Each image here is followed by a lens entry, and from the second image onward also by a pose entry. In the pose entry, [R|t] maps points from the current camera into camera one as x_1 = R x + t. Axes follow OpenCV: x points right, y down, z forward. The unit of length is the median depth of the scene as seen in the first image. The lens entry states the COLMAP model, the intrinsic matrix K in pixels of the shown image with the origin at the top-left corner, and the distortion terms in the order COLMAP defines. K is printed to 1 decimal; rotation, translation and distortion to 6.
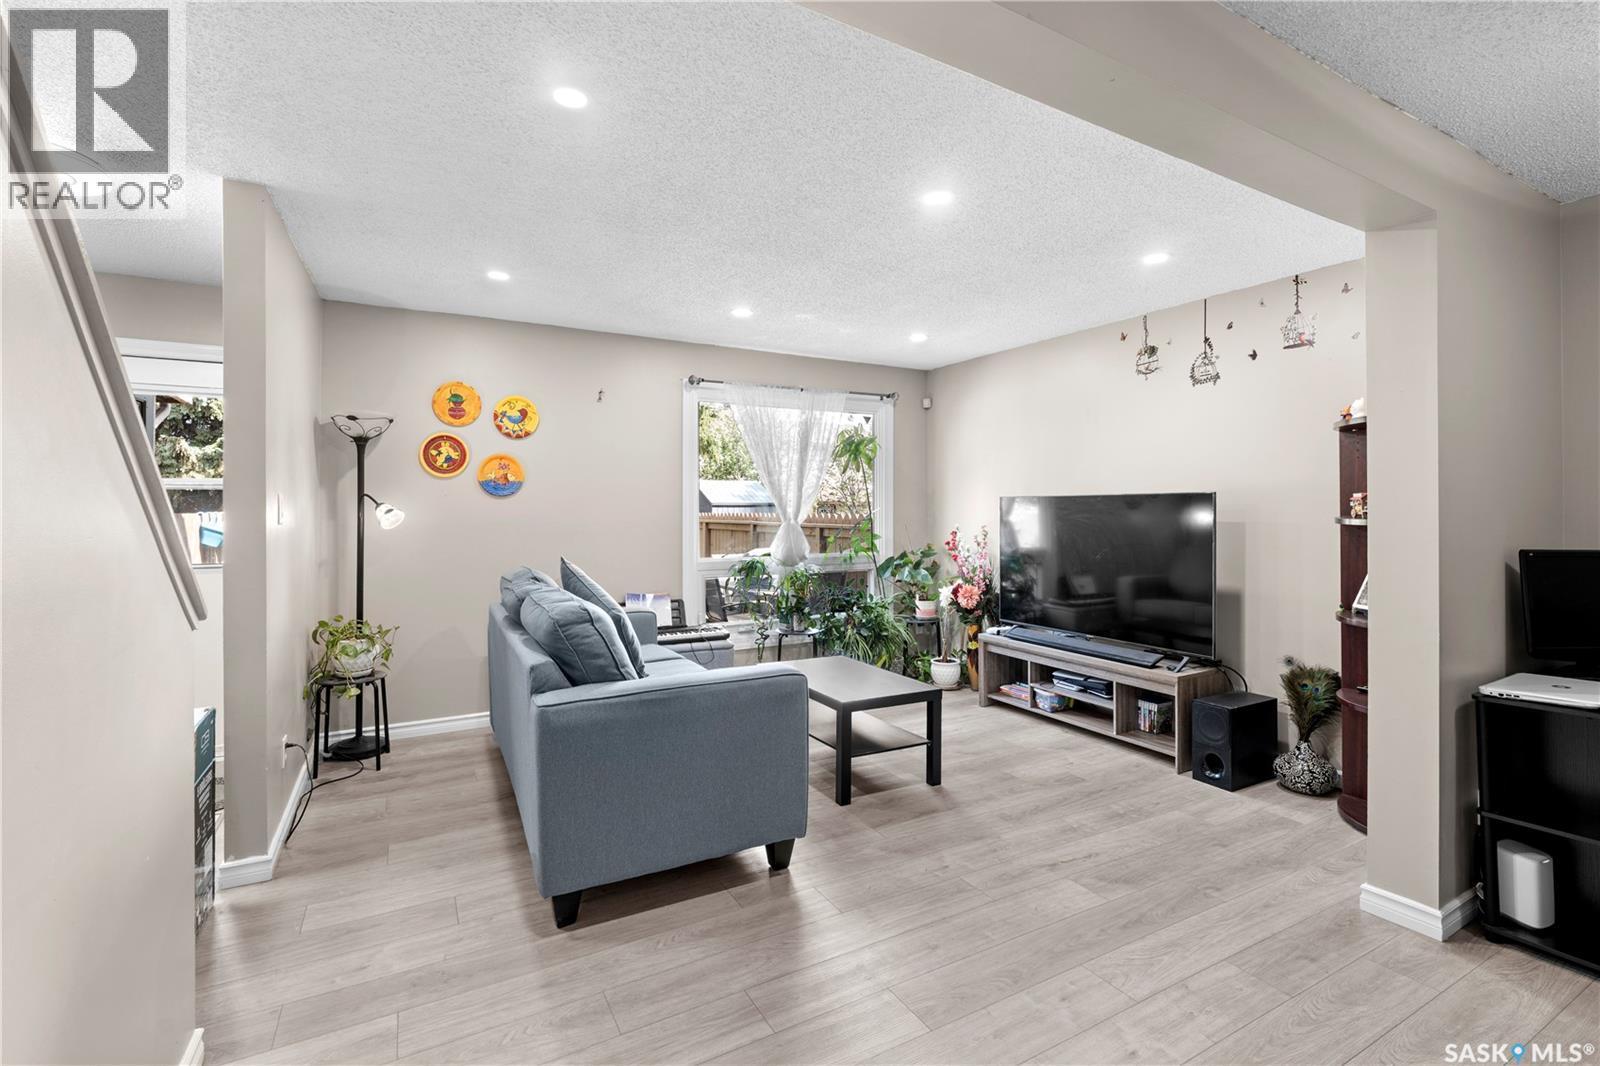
lens RADIAL K [[726.8, 0, 807.1], [0, 726.8, 504.1], [0, 0, 1]] dist [-0.004088, 0.000055]
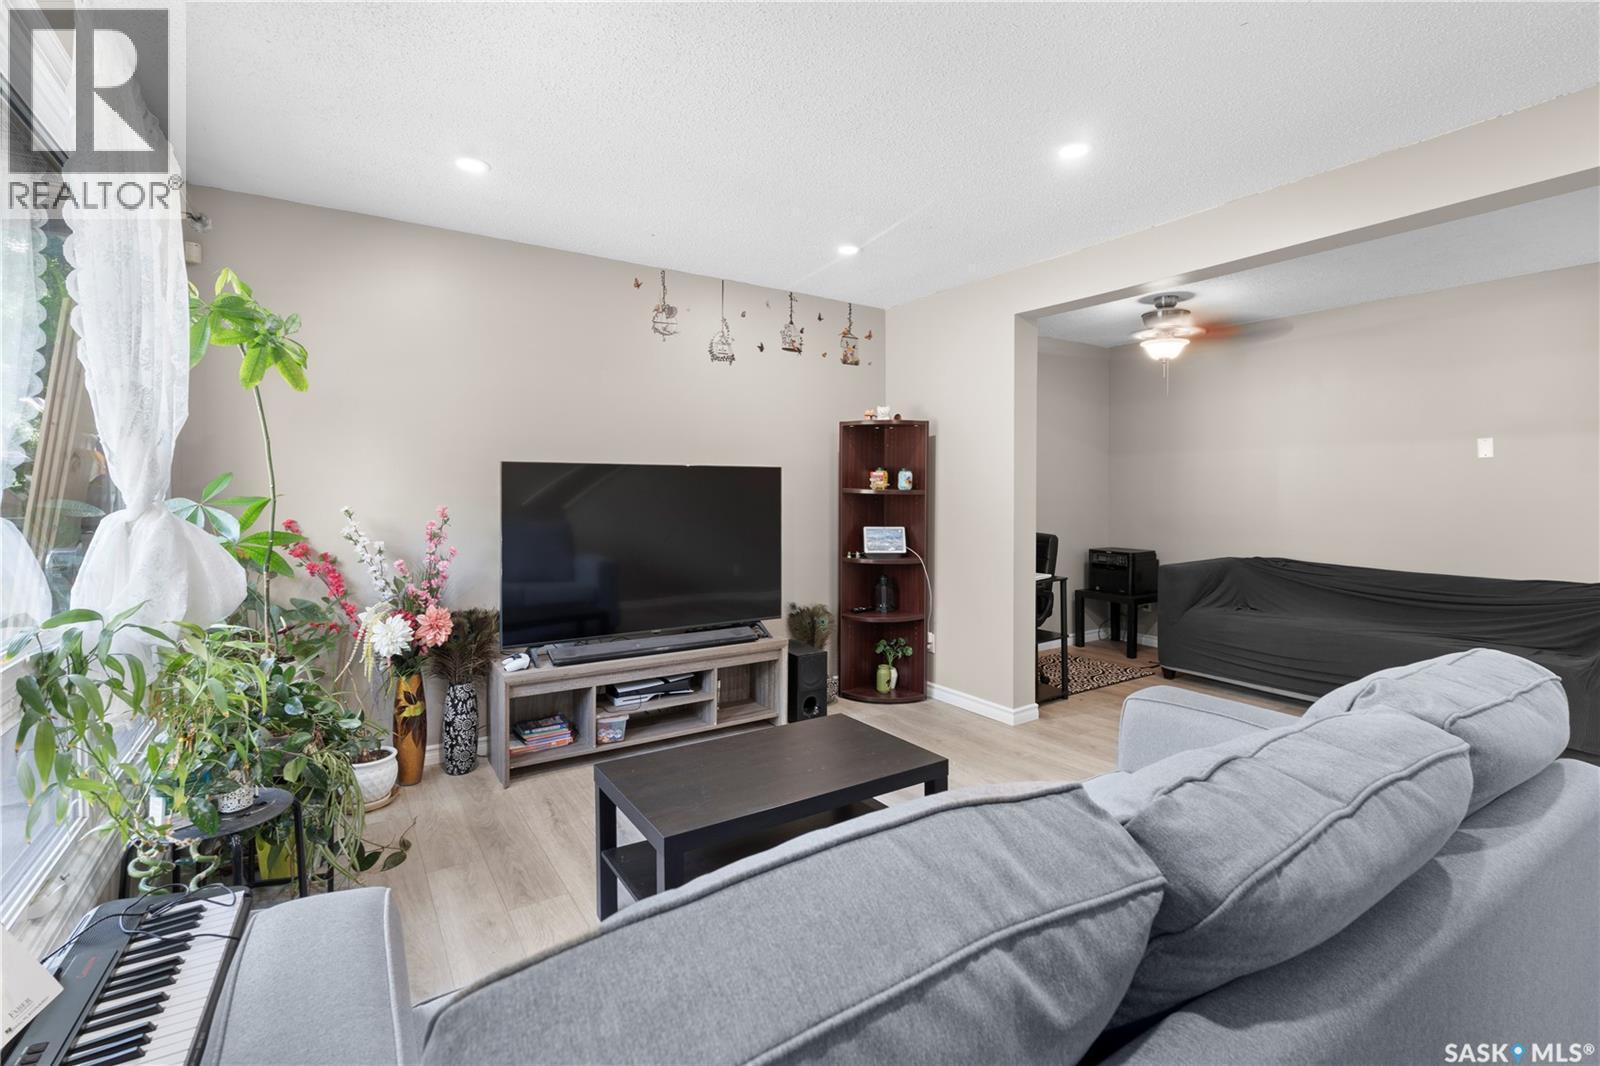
lens RADIAL K [[726.8, 0, 807.1], [0, 726.8, 504.1], [0, 0, 1]] dist [-0.004088, 0.000055]
pose [[-0.072596, -0.020340, 0.997154, -0.466419], [-0.010078, 0.999756, 0.019660, 0.015046], [-0.997311, -0.008622, -0.072783, 0.885046]]
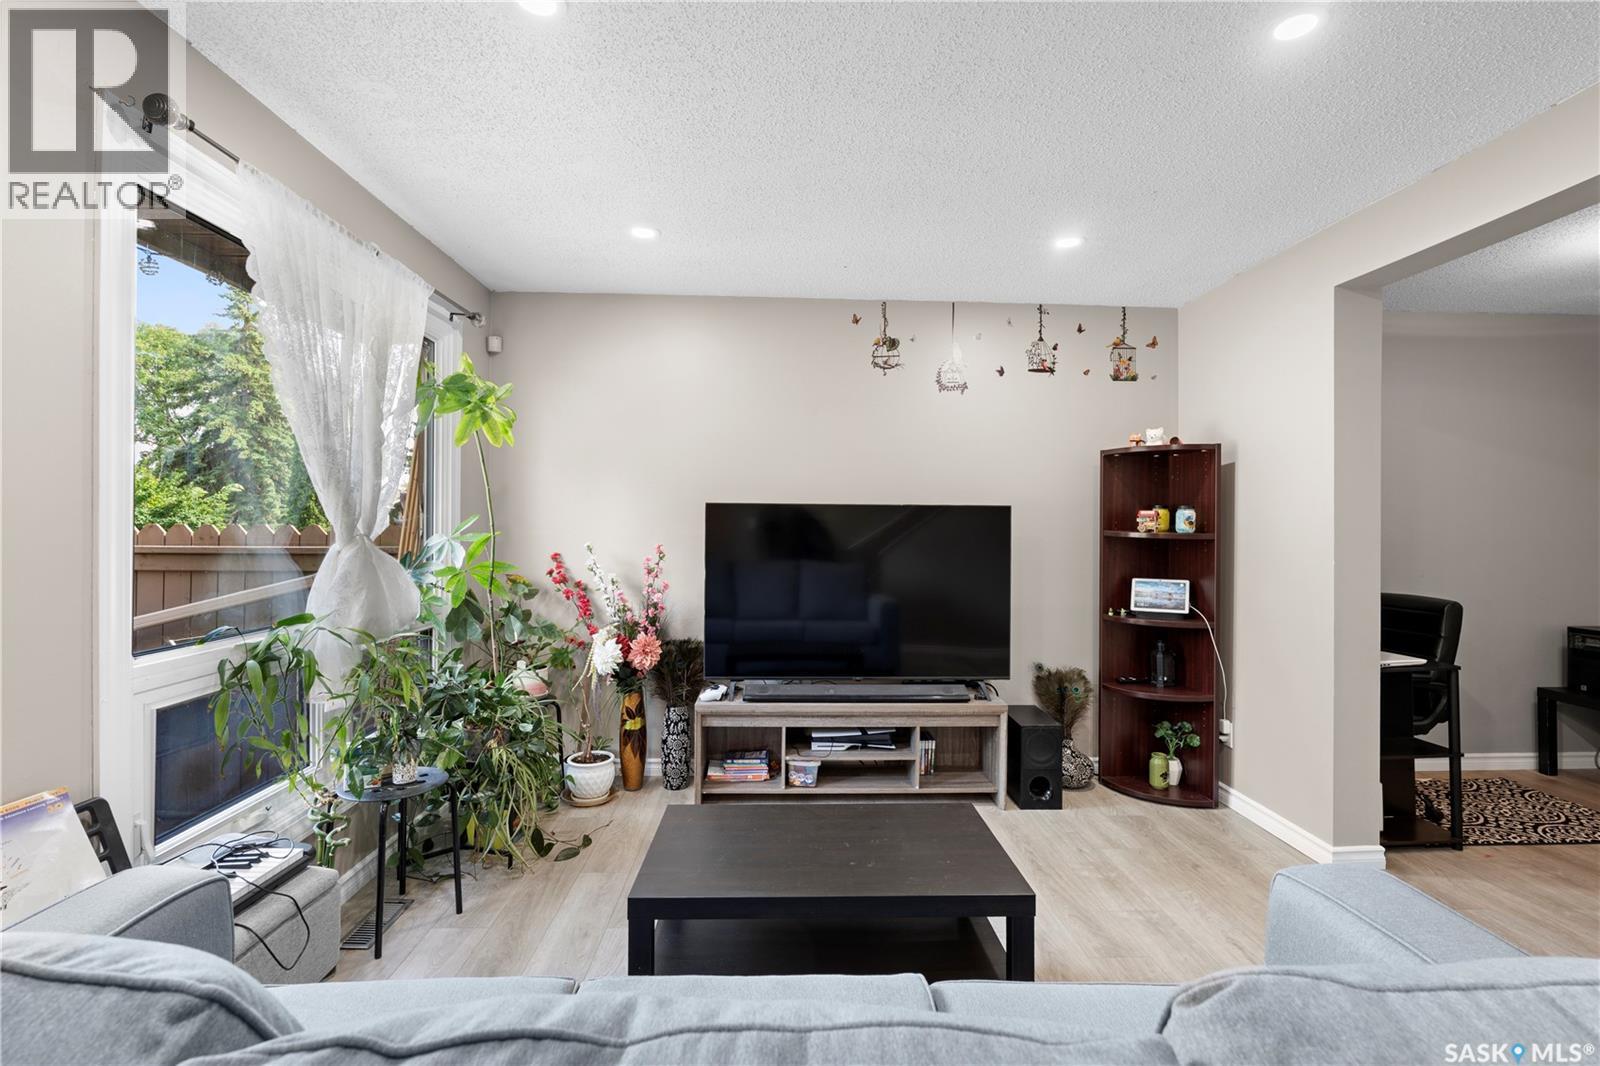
lens RADIAL K [[726.1, 0, 797.7], [0, 726.1, 529.6], [0, 0, 1]] dist [-0.007434, 0.000429]
pose [[0.457679, 0.003411, 0.889111, -0.361484], [-0.016136, 0.999860, 0.004470, 0.013377], [-0.888971, -0.016392, 0.457670, 0.688951]]
